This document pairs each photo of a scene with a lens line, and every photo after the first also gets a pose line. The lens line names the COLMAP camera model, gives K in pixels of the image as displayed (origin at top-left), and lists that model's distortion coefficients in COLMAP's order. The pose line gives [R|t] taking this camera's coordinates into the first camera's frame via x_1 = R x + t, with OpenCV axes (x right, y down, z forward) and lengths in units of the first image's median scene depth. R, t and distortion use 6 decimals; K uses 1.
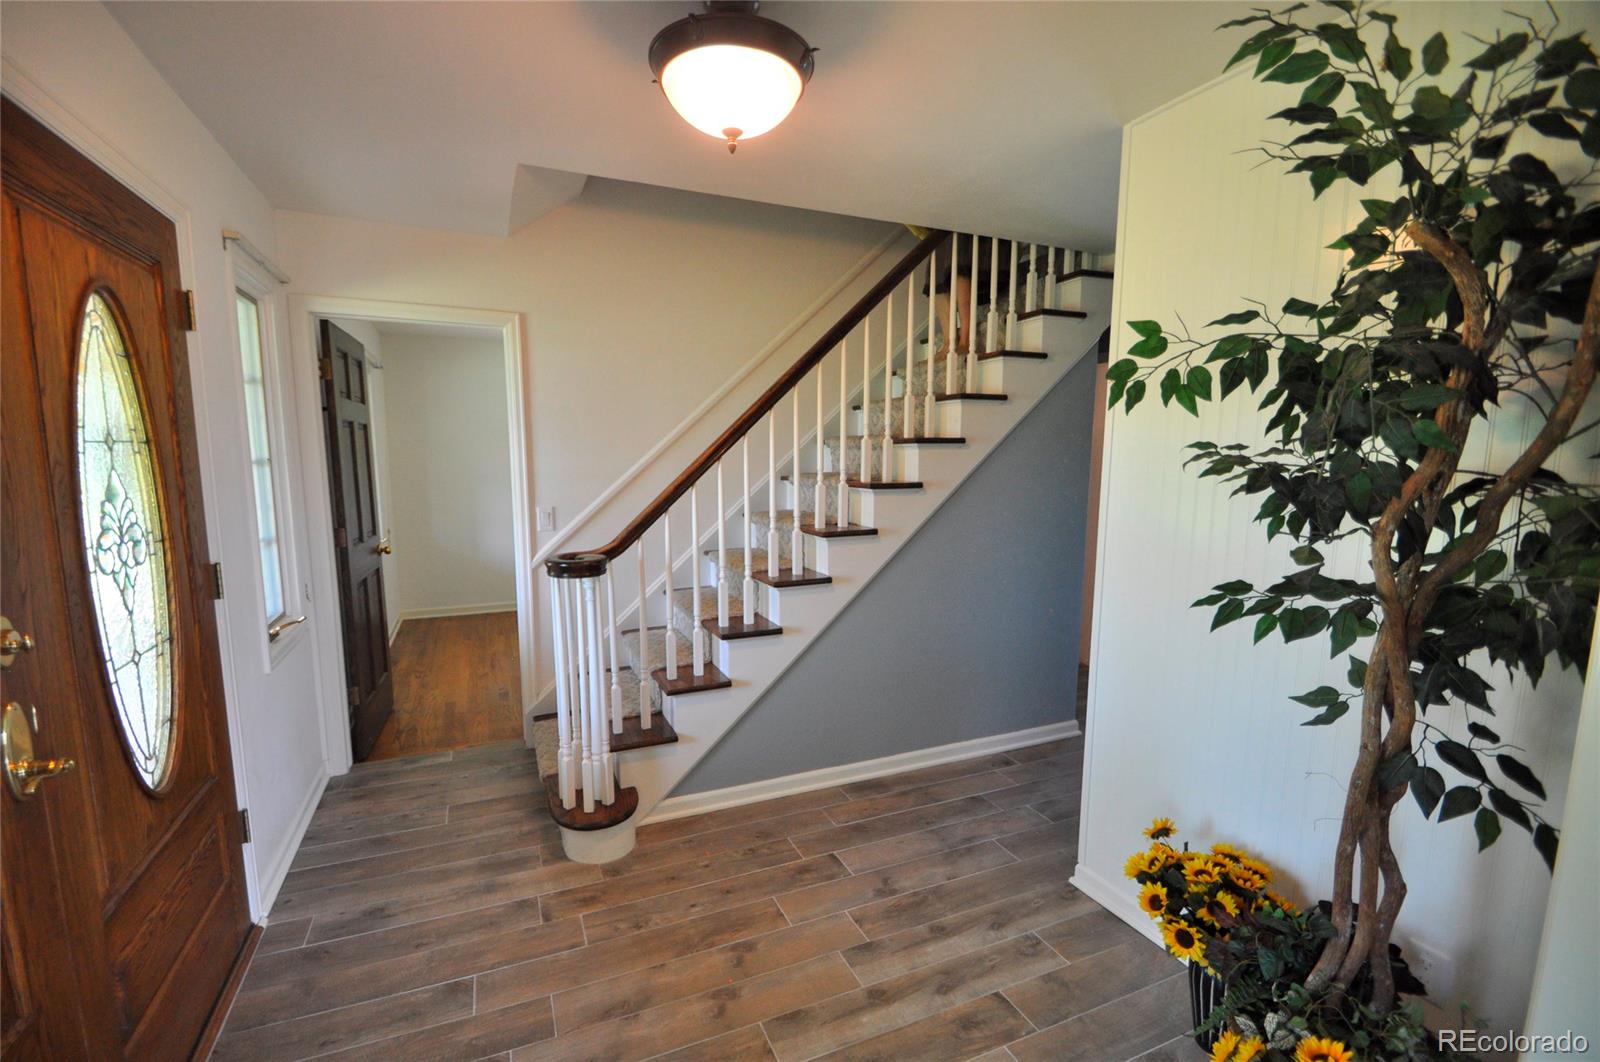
lens RADIAL K [[698.6, 0, 788.7], [0, 698.6, 535.1], [0, 0, 1]] dist [-0.001344, -0.002176]
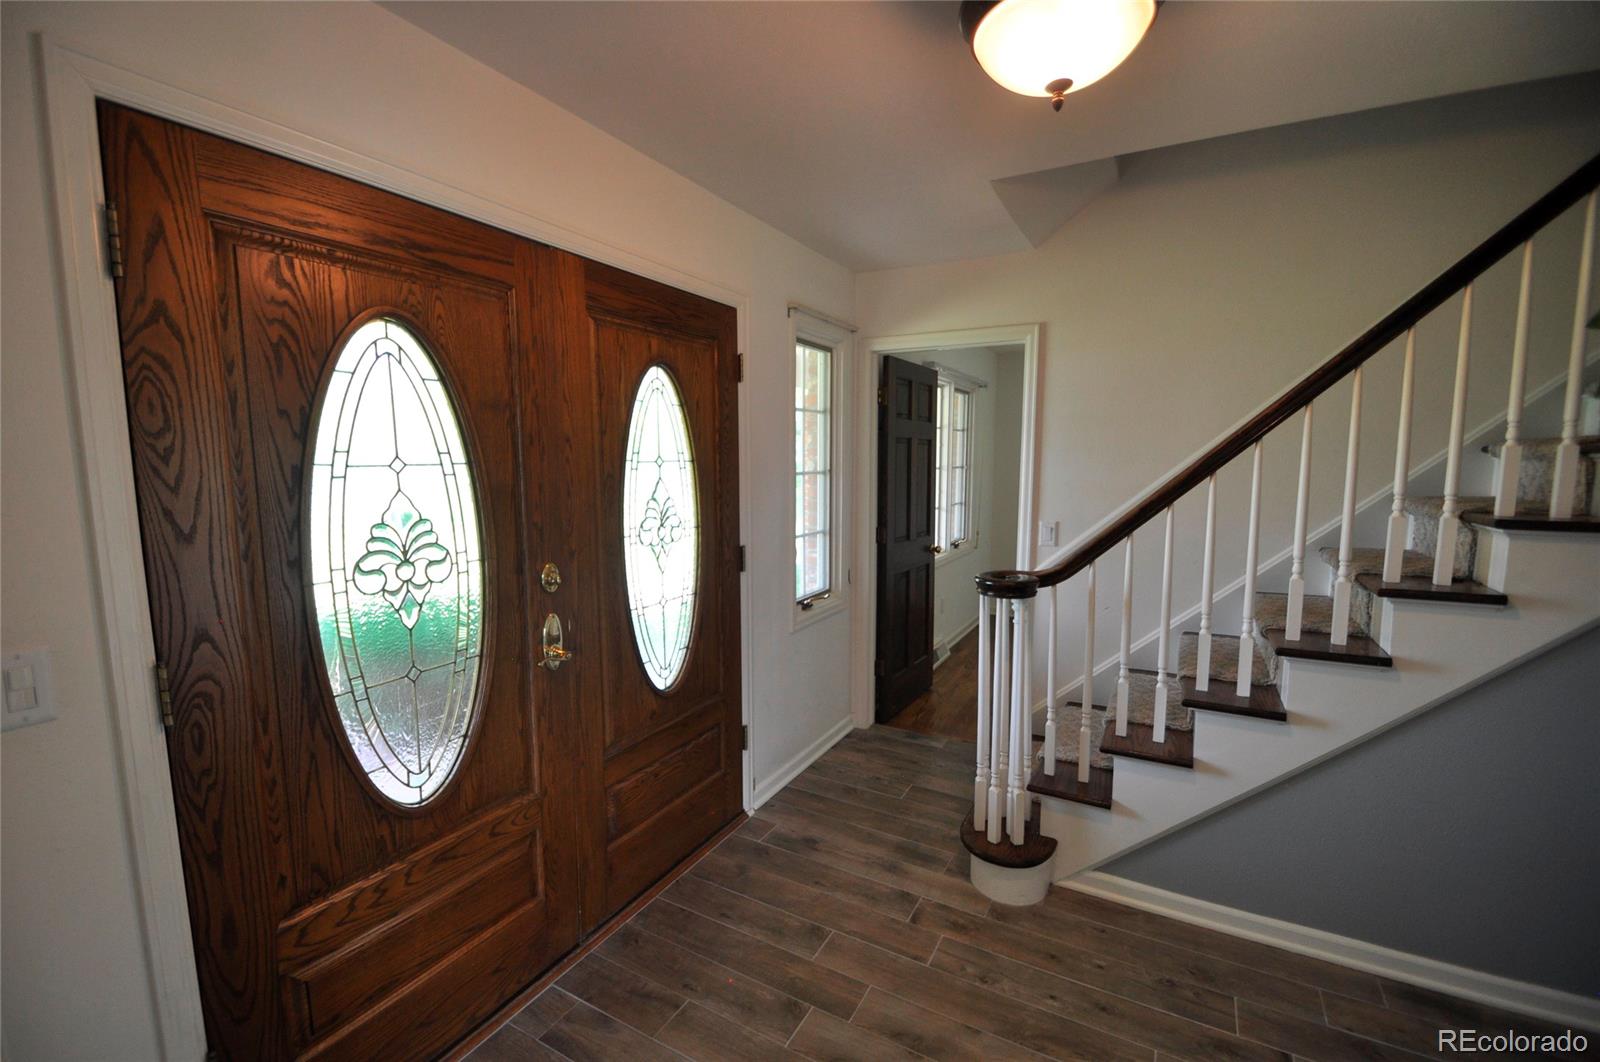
lens RADIAL K [[698.6, 0, 789.5], [0, 698.6, 535.1], [0, 0, 1]] dist [-0.001344, -0.002176]
pose [[0.594805, 0.084649, -0.799401, 0.272293], [-0.090864, 0.995147, 0.037768, -0.032534], [0.798718, 0.050172, 0.599610, 0.177309]]
